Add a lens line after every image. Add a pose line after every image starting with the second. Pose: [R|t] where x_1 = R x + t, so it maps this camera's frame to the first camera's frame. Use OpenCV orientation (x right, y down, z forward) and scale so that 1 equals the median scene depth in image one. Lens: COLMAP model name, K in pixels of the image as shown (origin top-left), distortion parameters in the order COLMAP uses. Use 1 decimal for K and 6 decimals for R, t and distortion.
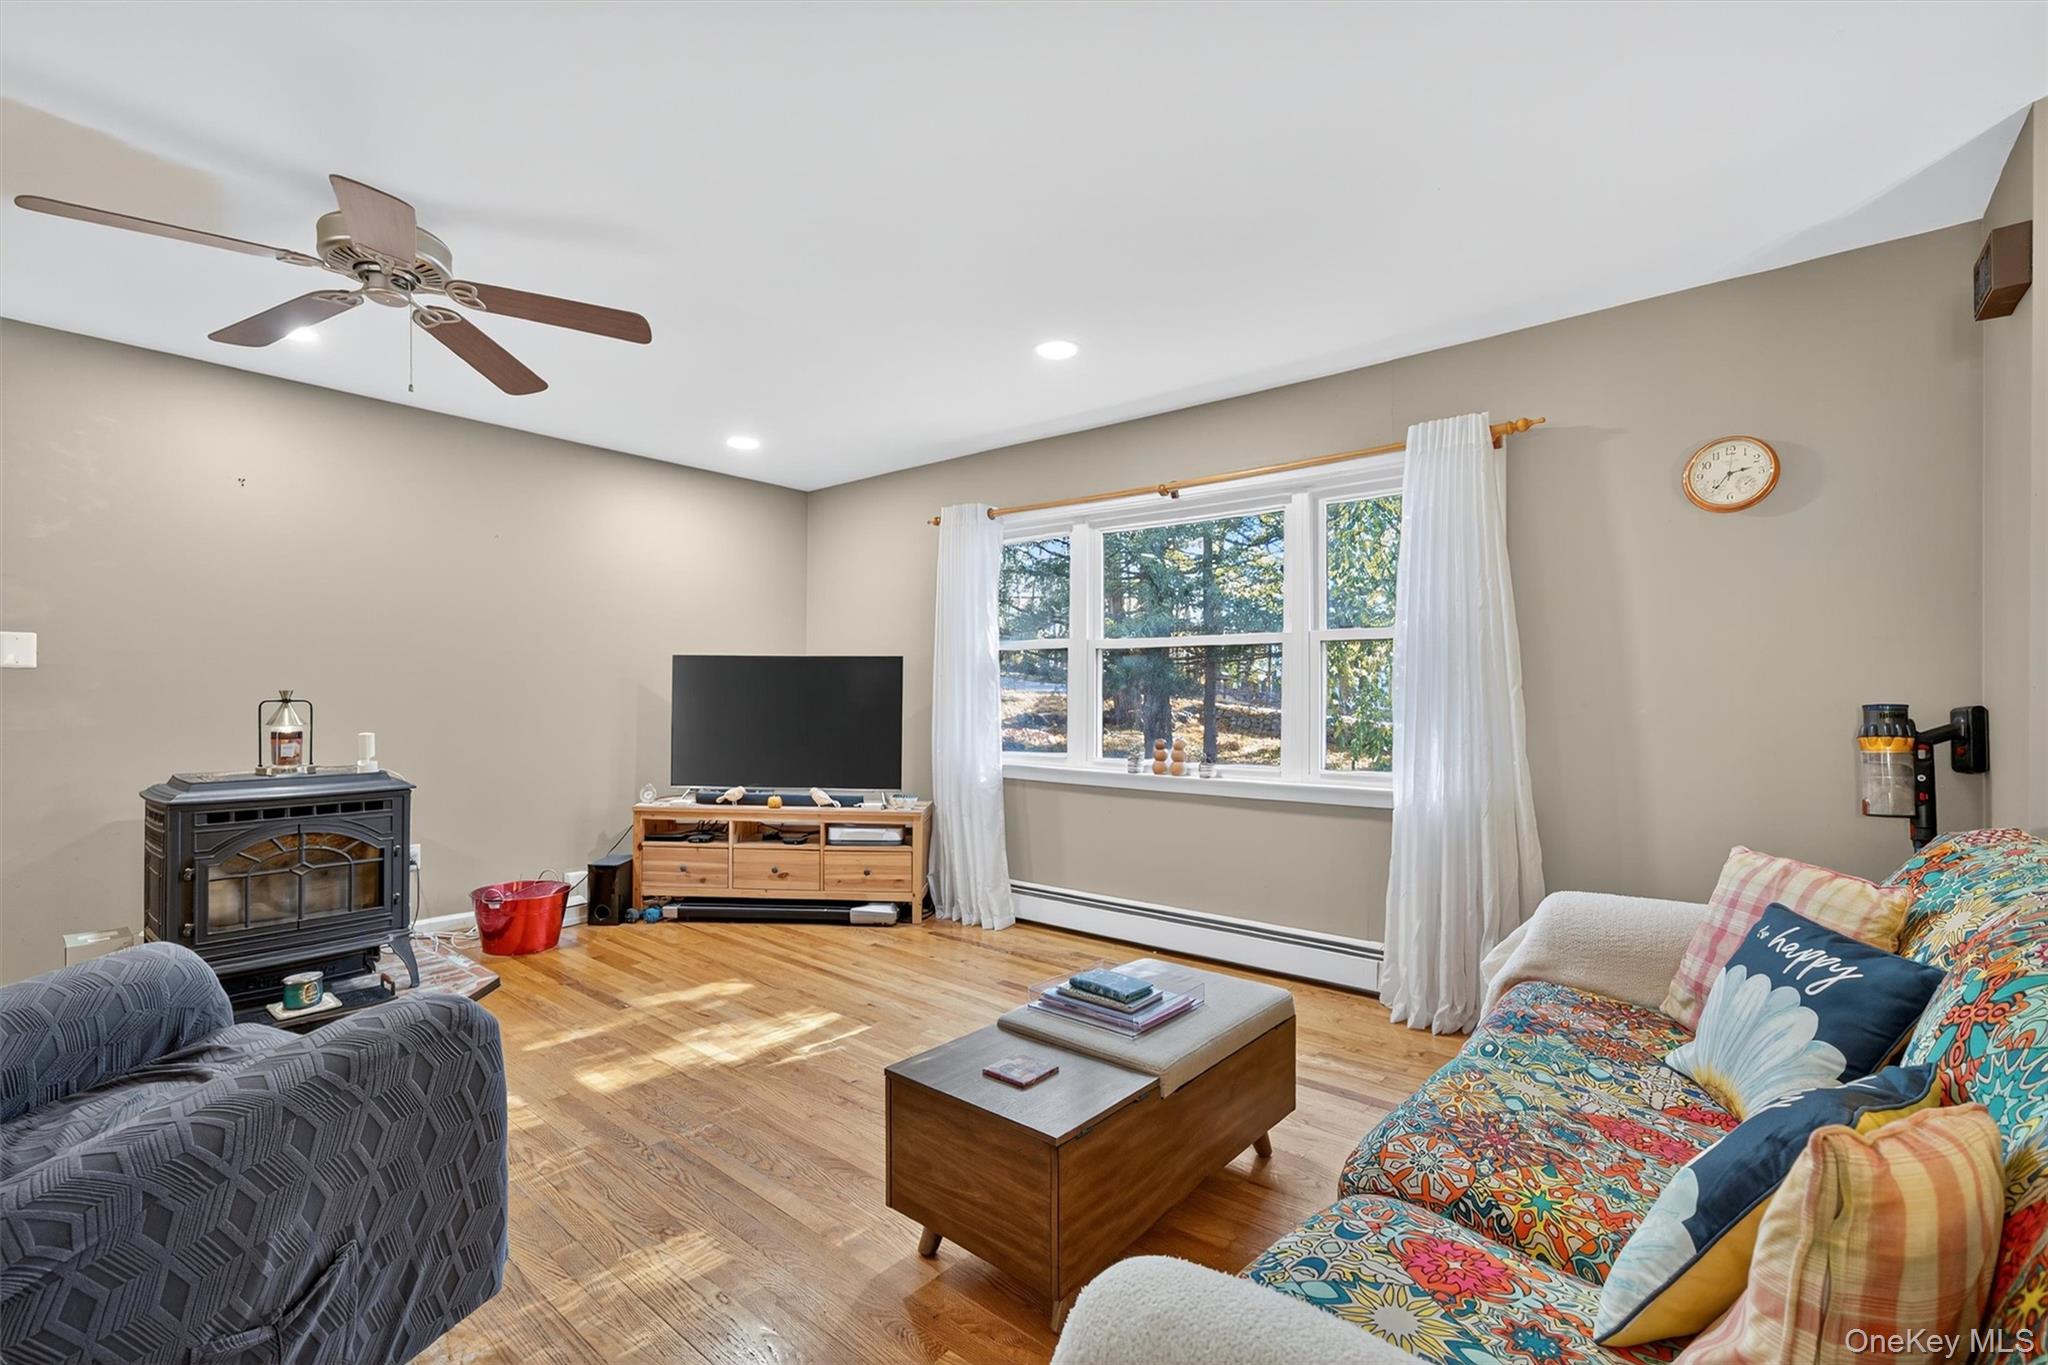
lens RADIAL K [[916.9, 0, 987.2], [0, 916.9, 698.1], [0, 0, 1]] dist [0.000001, -0.000043]
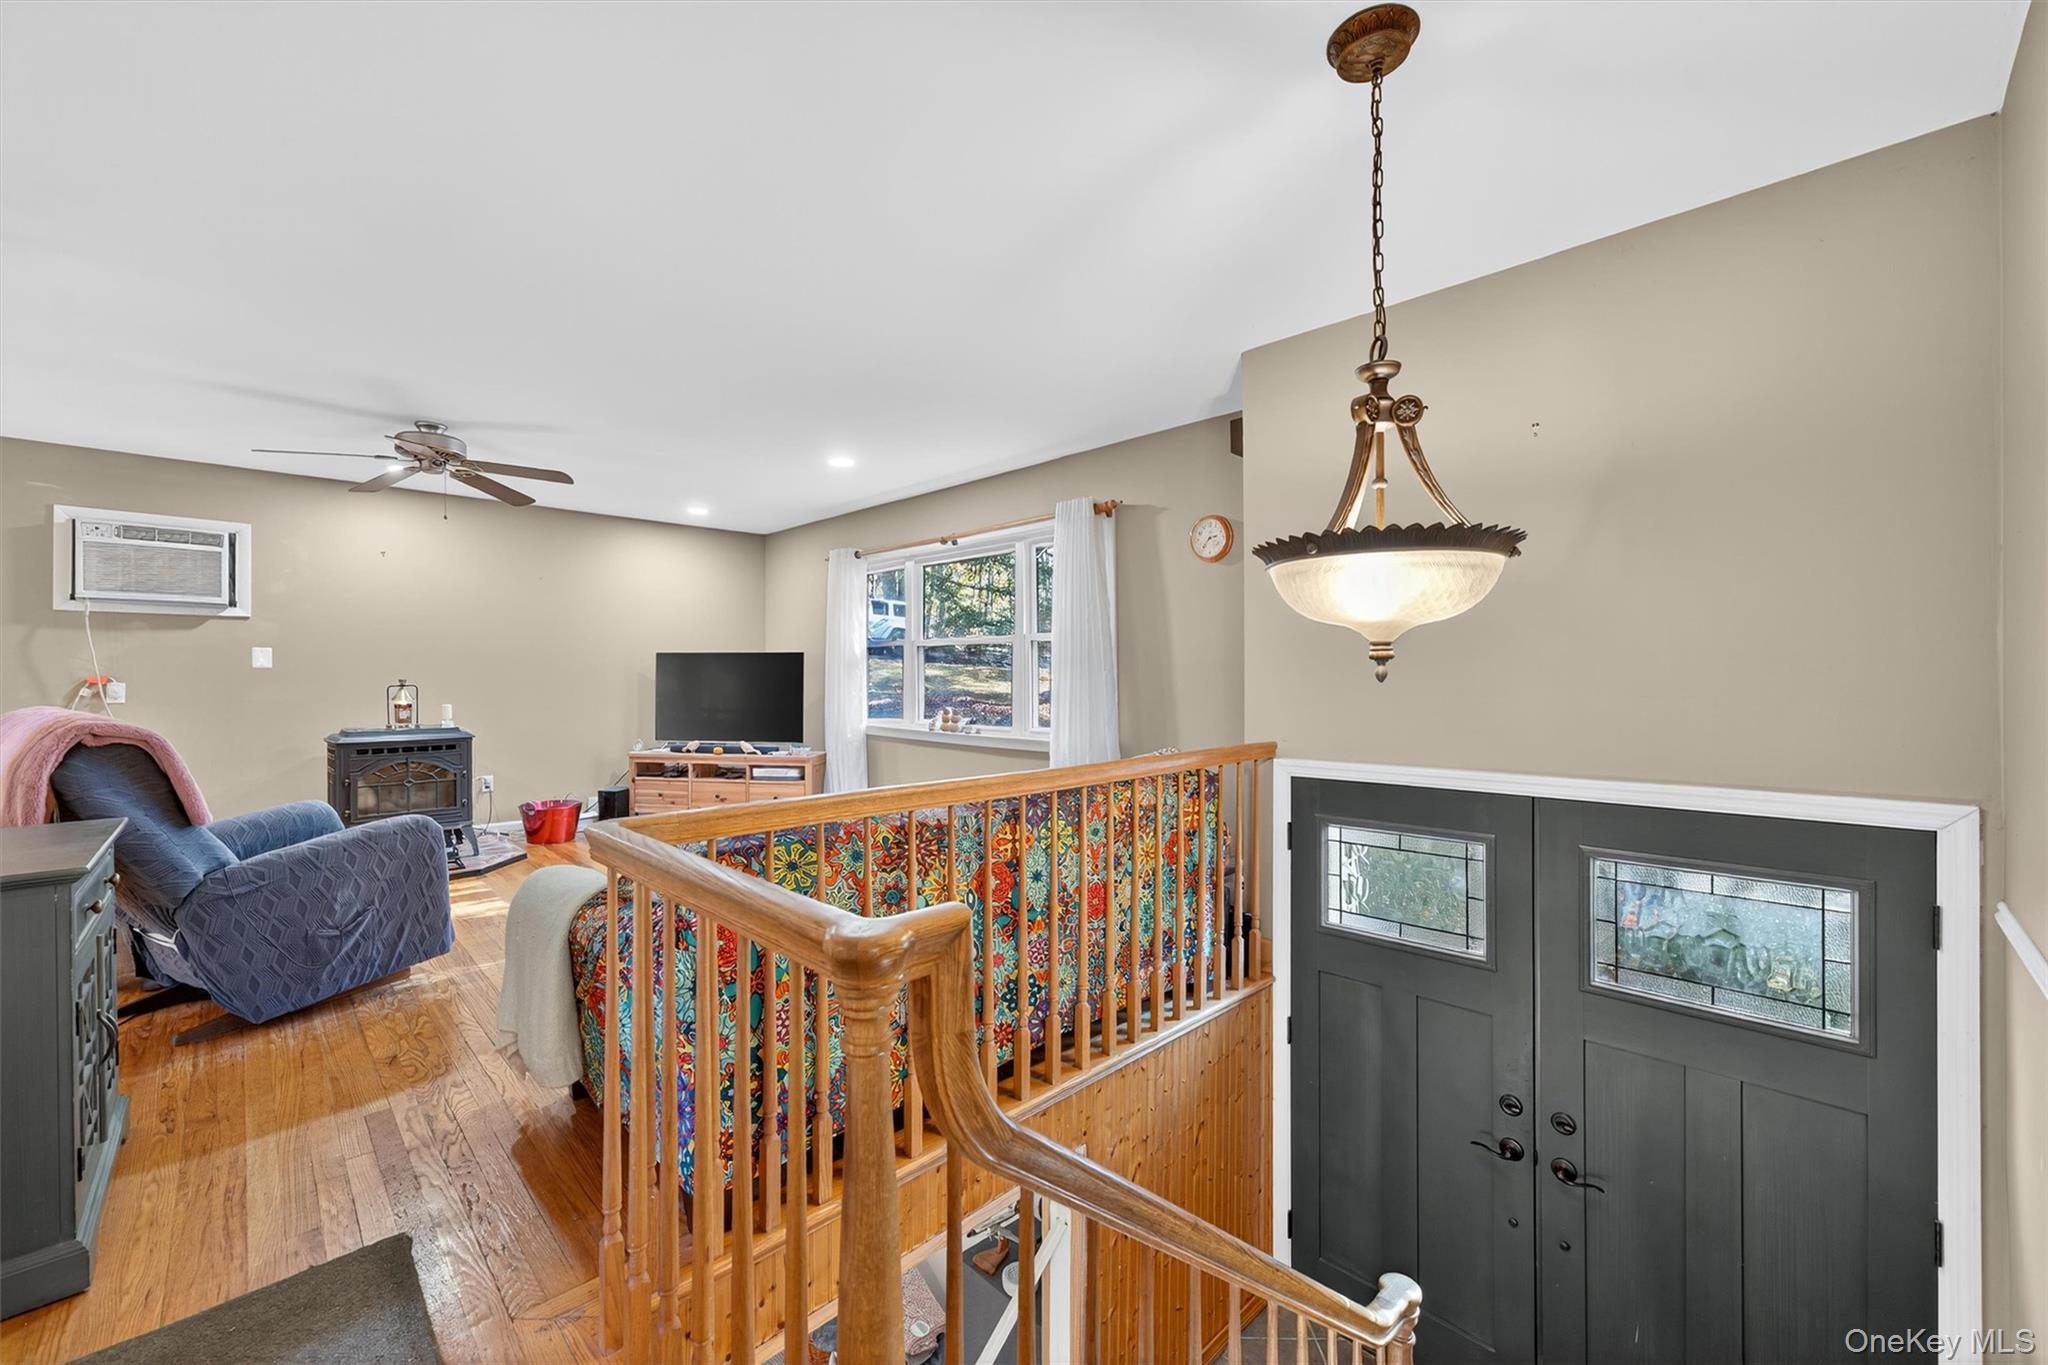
lens RADIAL K [[852.2, 0, 1006.9], [0, 852.2, 681.6], [0, 0, 1]] dist [-0.034026, 0.015404]
pose [[0.994815, -0.008391, -0.101355, 0.422212], [0.008952, 0.999947, 0.005088, -0.002330], [0.101307, -0.005969, 0.994837, -0.364243]]
